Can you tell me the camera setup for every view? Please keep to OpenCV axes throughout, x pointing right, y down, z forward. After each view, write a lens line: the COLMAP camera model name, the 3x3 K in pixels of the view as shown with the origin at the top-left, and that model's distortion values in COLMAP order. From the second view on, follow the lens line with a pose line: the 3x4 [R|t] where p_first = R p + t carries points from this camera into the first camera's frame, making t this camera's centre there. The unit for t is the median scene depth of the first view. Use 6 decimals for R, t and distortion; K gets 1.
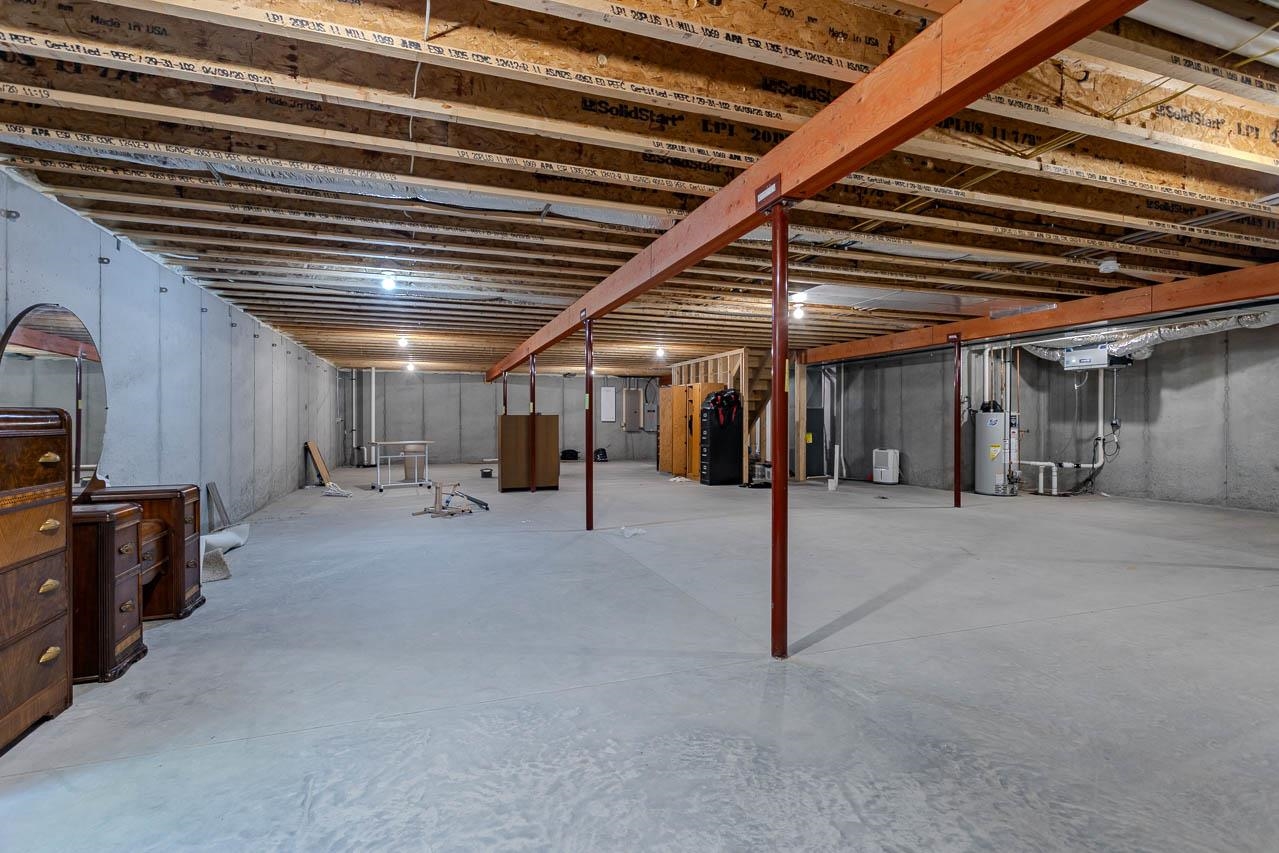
lens RADIAL K [[612.3, 0, 635.8], [0, 612.3, 426.2], [0, 0, 1]] dist [0.001129, 0.001603]
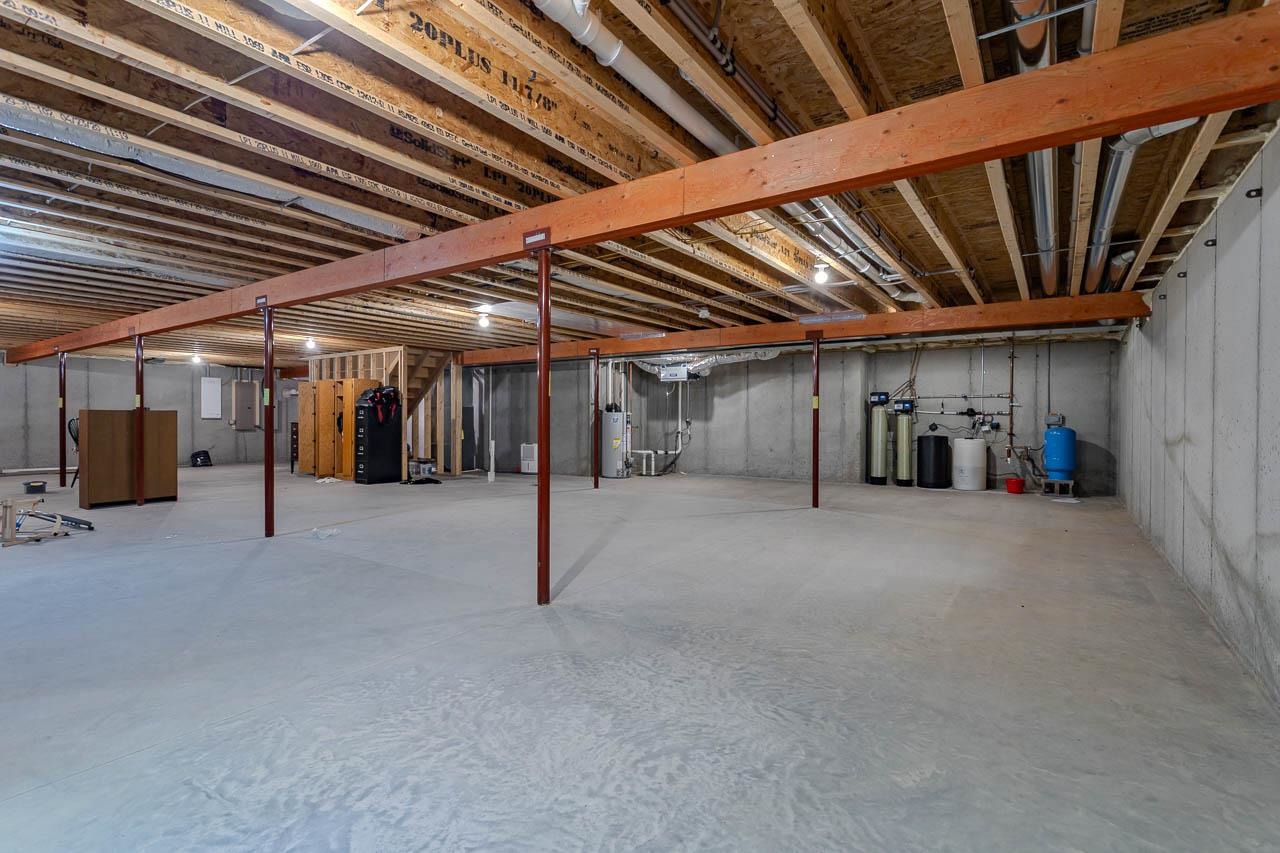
lens RADIAL K [[612.8, 0, 643.9], [0, 612.8, 424.9], [0, 0, 1]] dist [0.001129, 0.001603]
pose [[0.802760, -0.003165, 0.596294, -0.341164], [0.002347, 0.999995, 0.002147, 0.002156], [-0.596298, -0.000324, 0.802763, -0.141174]]
